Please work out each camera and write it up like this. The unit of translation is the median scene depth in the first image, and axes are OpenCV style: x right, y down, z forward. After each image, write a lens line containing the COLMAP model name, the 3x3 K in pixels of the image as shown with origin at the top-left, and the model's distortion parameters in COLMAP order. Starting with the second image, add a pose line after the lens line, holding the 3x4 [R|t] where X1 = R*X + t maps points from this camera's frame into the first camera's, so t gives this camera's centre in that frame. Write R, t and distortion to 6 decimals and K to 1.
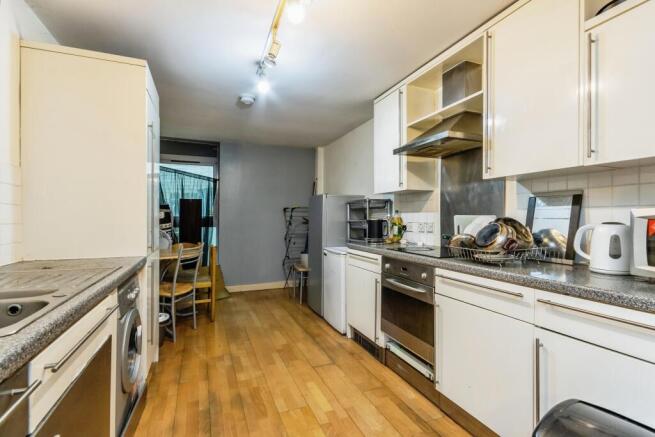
lens RADIAL K [[308.1, 0, 326.5], [0, 308.1, 217.1], [0, 0, 1]] dist [0.000199, -0.000060]
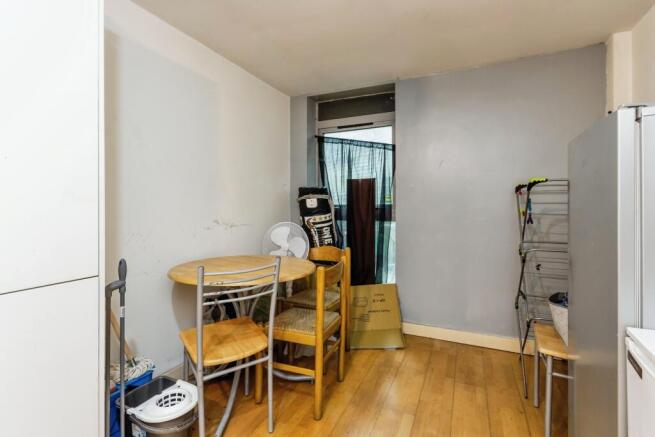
lens RADIAL K [[311.5, 0, 329.0], [0, 311.5, 202.7], [0, 0, 1]] dist [0.000102, -0.000426]
pose [[0.699384, -0.010685, -0.714667, 0.001956], [0.002788, 0.999921, -0.012221, 0.001896], [0.714741, 0.006555, 0.699358, 0.472324]]
